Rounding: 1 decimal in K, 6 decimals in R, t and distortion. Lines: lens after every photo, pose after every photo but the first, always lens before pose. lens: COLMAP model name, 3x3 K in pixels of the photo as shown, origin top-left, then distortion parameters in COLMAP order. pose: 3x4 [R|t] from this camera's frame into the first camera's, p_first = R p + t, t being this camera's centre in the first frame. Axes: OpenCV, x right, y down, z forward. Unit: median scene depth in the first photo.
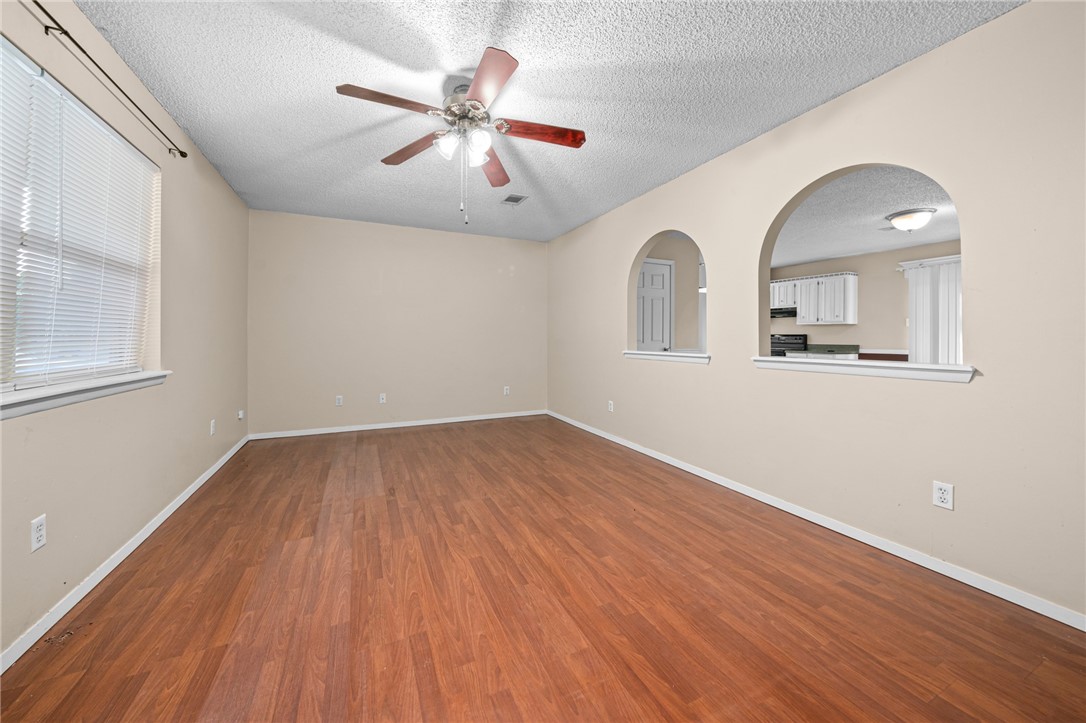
lens RADIAL K [[384.6, 0, 539.2], [0, 384.6, 335.7], [0, 0, 1]] dist [-0.002208, -0.000128]
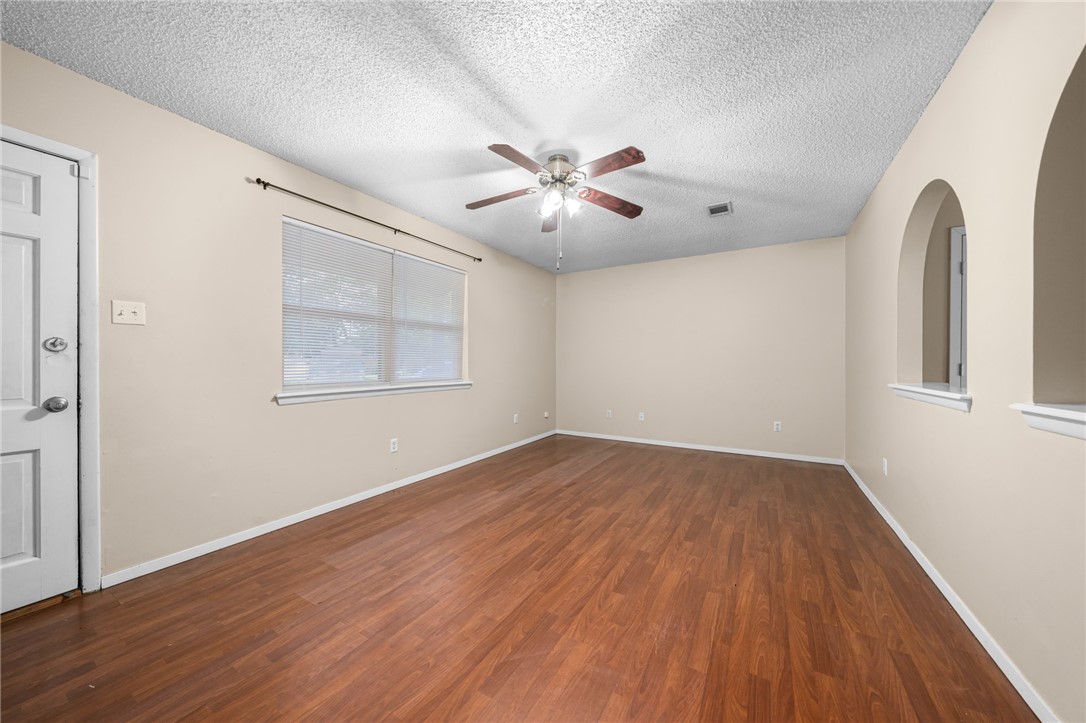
lens RADIAL K [[374.3, 0, 543.0], [0, 374.3, 361.5], [0, 0, 1]] dist [-0.004980, -0.000165]
pose [[0.566936, -0.004093, -0.823752, 0.684146], [0.004769, 0.999987, -0.001687, 0.000559], [0.823748, -0.002972, 0.566948, 0.265393]]
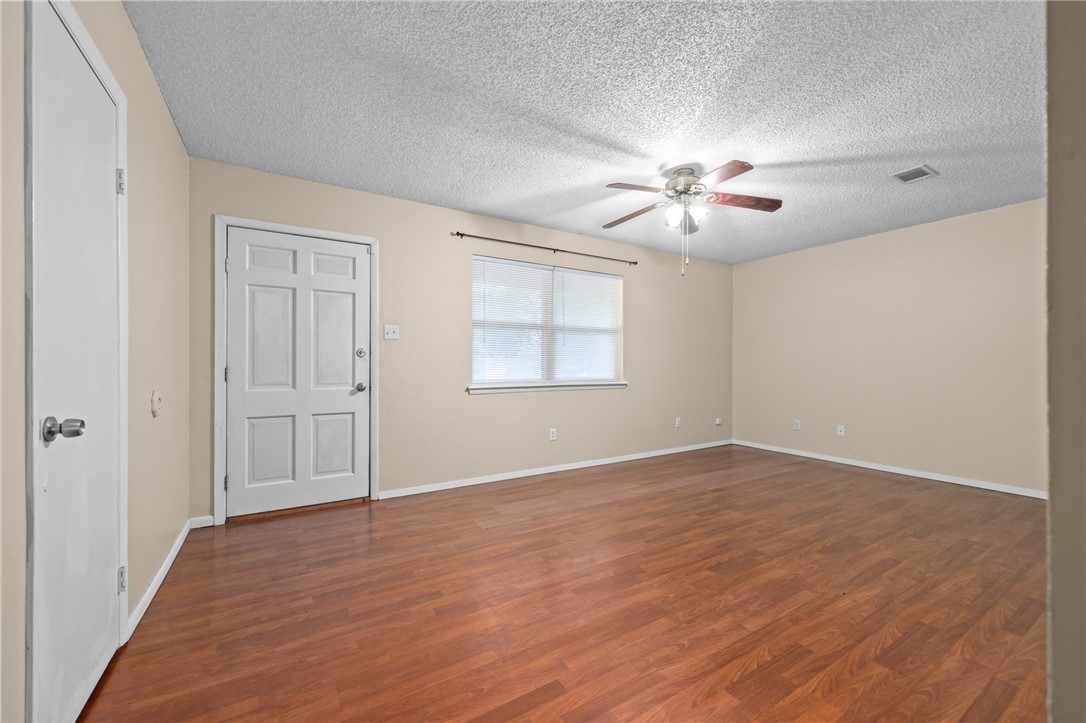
lens RADIAL K [[427.9, 0, 542.4], [0, 427.9, 355.6], [0, 0, 1]] dist [0.000042, 0.000027]
pose [[0.120414, -0.020357, -0.992515, 1.070154], [0.003466, 0.999792, -0.020086, 0.002855], [0.992718, -0.001022, 0.120460, 0.328717]]
